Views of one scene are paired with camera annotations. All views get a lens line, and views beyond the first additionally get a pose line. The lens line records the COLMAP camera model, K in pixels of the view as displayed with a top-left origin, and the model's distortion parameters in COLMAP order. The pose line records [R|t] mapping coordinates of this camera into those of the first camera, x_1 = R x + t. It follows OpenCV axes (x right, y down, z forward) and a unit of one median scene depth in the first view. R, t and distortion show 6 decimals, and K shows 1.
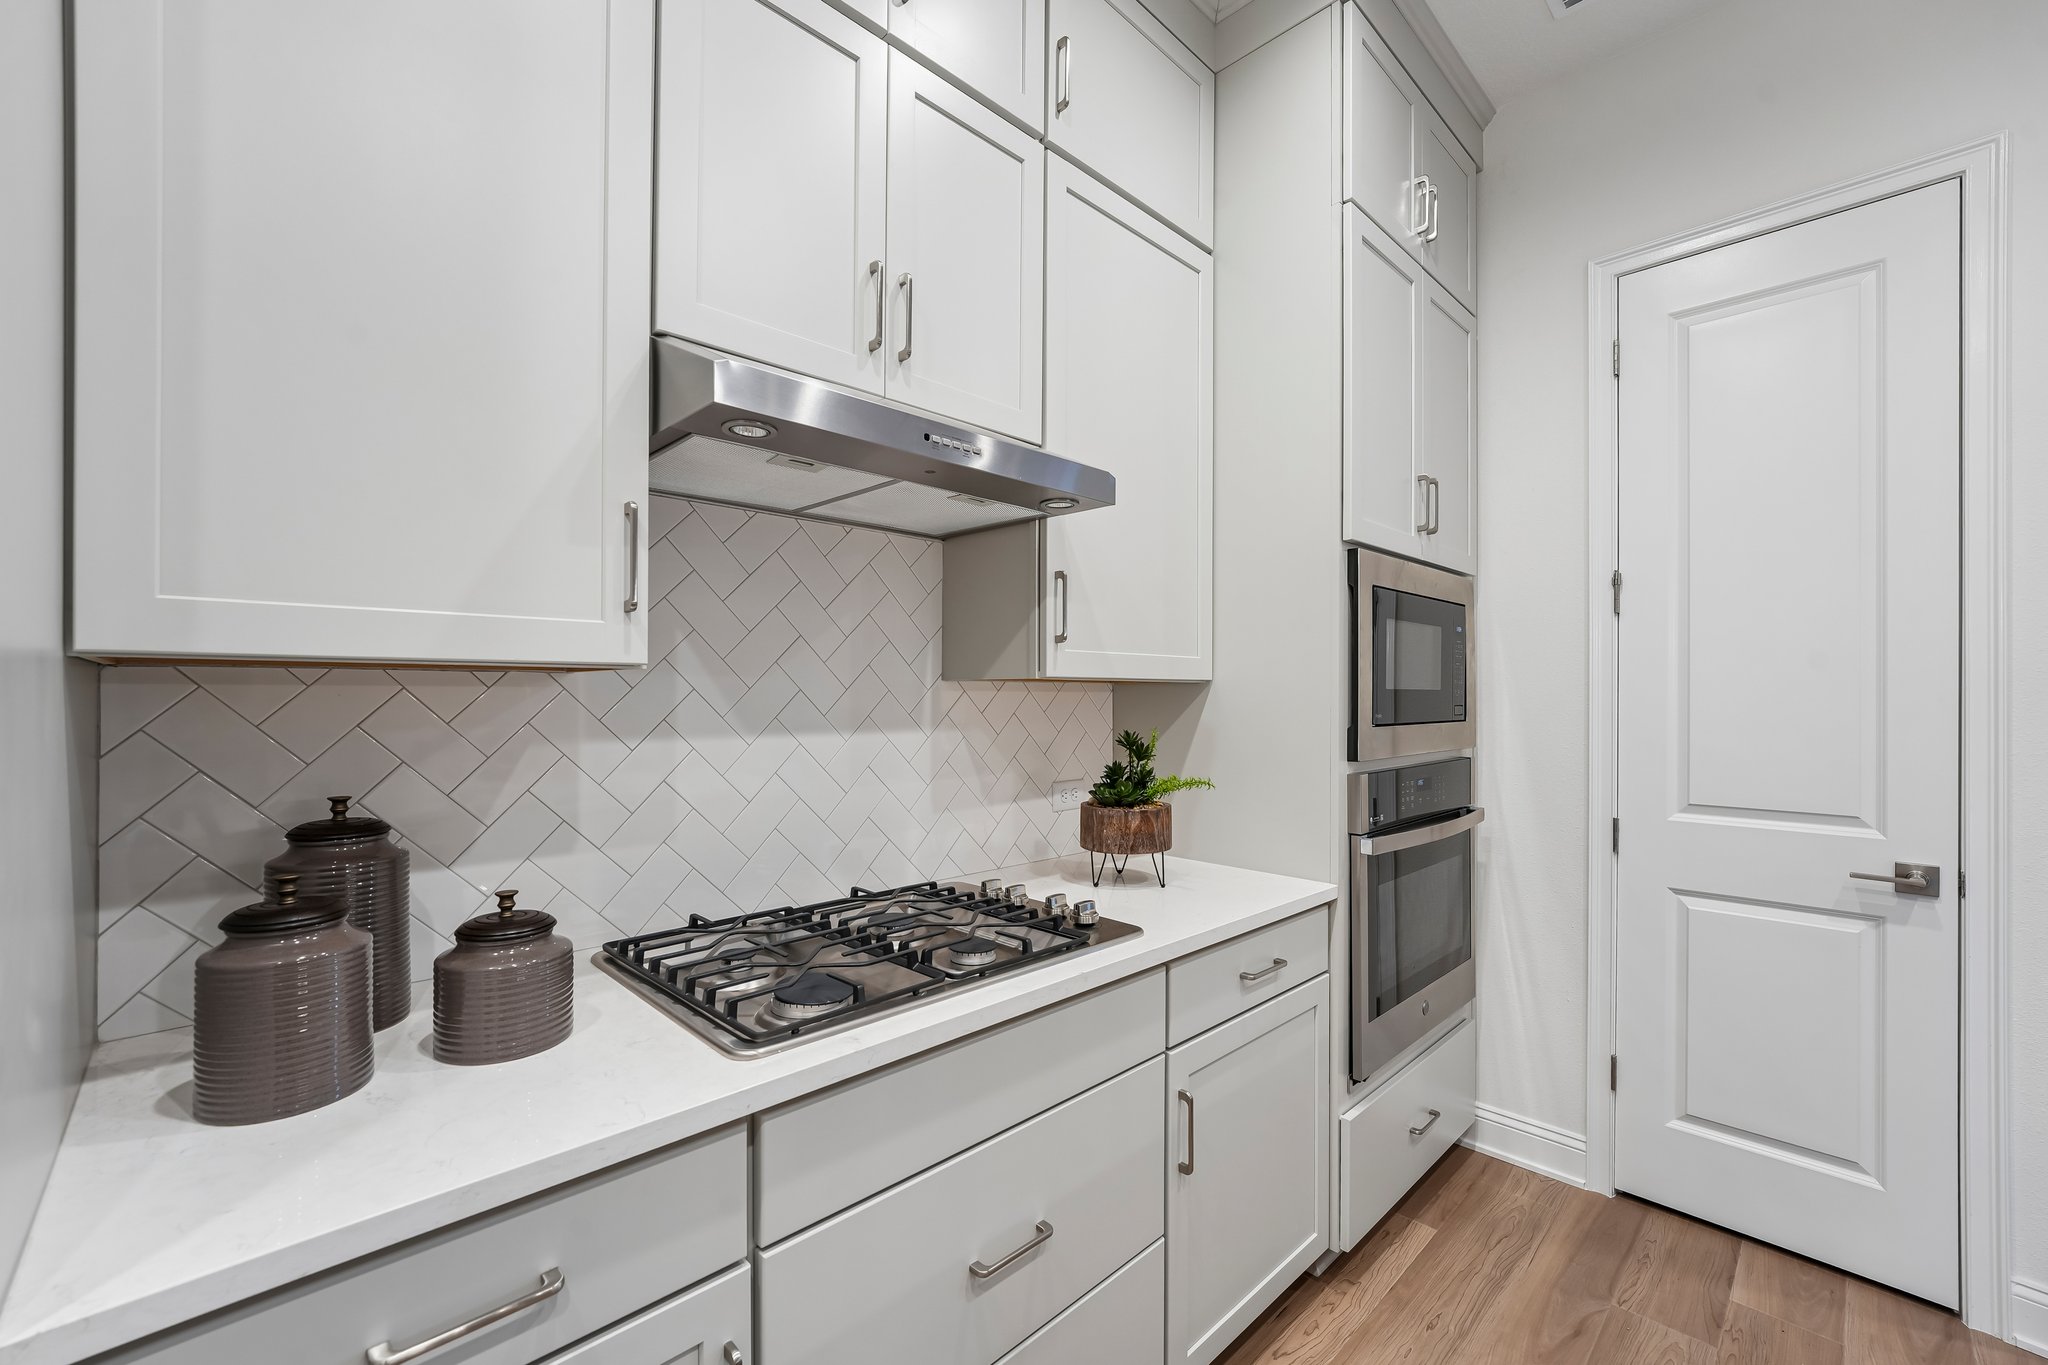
lens RADIAL K [[845.9, 0, 1010.3], [0, 845.9, 690.9], [0, 0, 1]] dist [-0.012080, 0.003470]
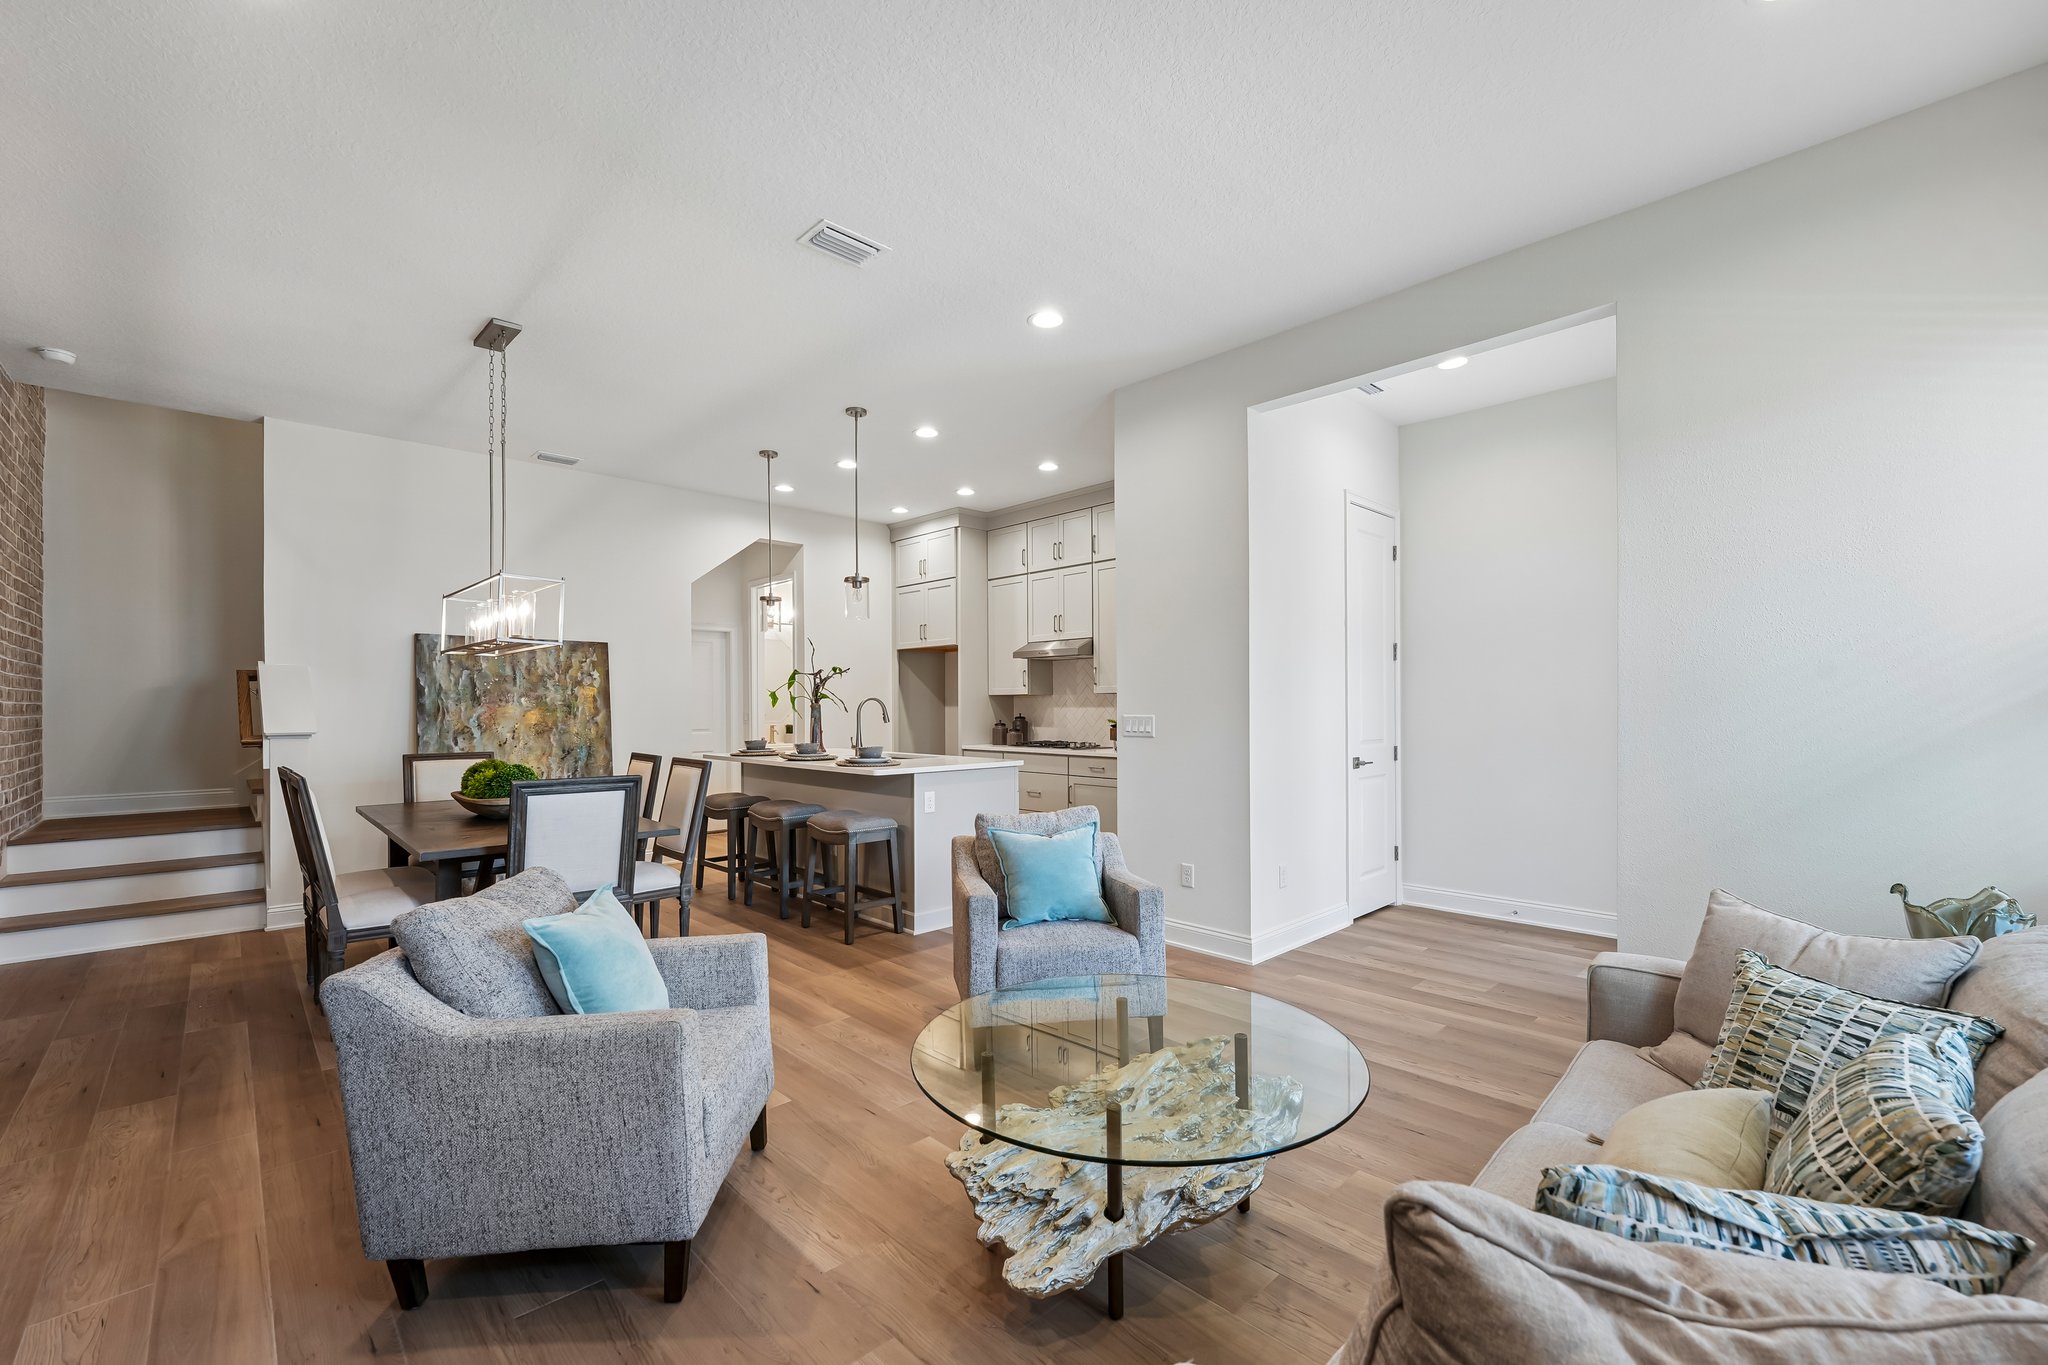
lens RADIAL K [[845.9, 0, 1039.5], [0, 845.9, 703.8], [0, 0, 1]] dist [-0.012080, 0.003470]
pose [[0.004950, -0.006383, -0.999967, 3.830941], [0.007947, 0.999948, -0.006343, 0.053686], [0.999956, -0.007916, 0.005001, 0.661953]]
